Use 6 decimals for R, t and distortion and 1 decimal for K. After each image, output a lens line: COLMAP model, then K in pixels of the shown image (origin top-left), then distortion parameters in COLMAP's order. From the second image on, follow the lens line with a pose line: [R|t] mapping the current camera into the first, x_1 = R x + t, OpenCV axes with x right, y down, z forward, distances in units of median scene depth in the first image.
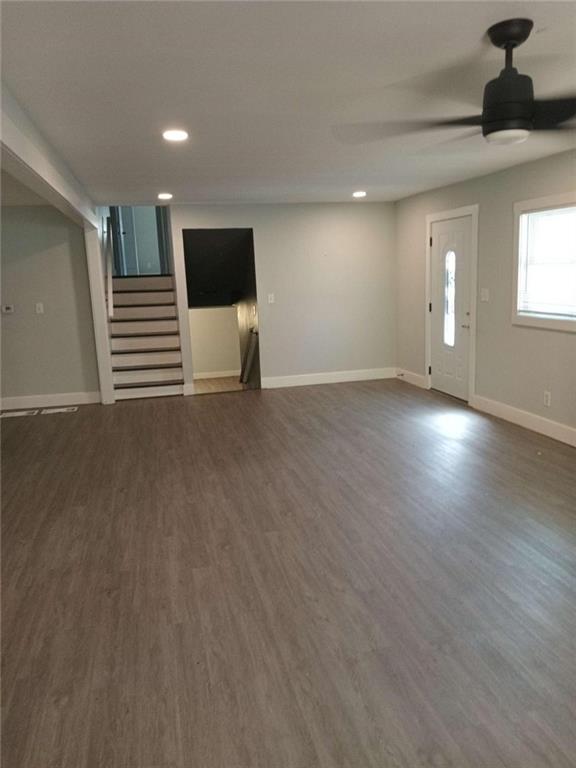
lens RADIAL K [[572.0, 0, 285.1], [0, 572.0, 383.6], [0, 0, 1]] dist [0.078207, -0.171588]
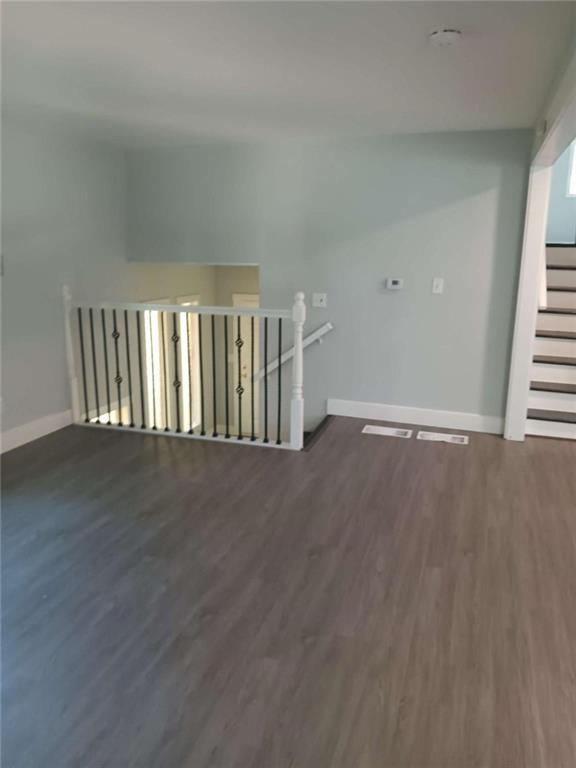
lens RADIAL K [[572.0, 0, 285.1], [0, 572.0, 383.6], [0, 0, 1]] dist [0.078207, -0.171588]
pose [[0.846407, 0.161573, -0.507434, -0.210011], [-0.137037, 0.986856, 0.085647, -0.048640], [0.514603, -0.002955, 0.857424, 0.313586]]
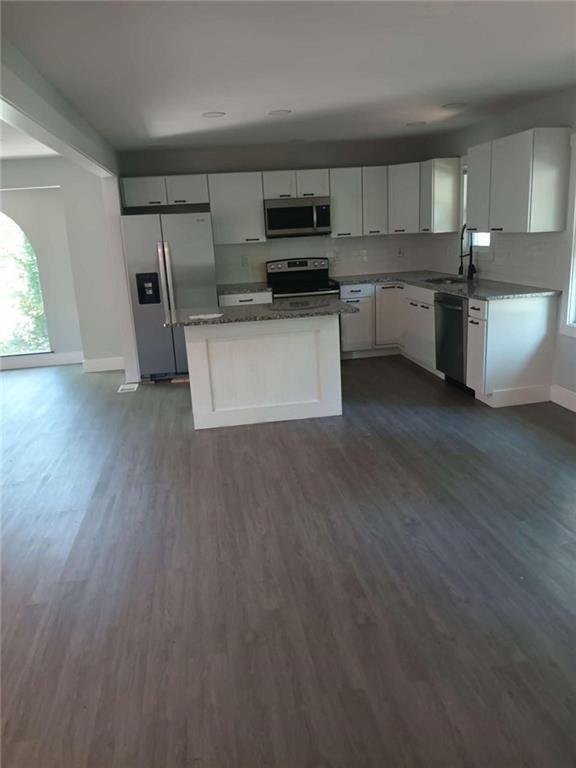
lens RADIAL K [[572.0, 0, 285.1], [0, 572.0, 383.6], [0, 0, 1]] dist [0.078207, -0.171588]
pose [[-0.992914, 0.060090, 0.102520, -0.400422], [0.098912, 0.896067, 0.432760, -0.138347], [-0.065860, 0.439834, -0.895661, 0.820615]]
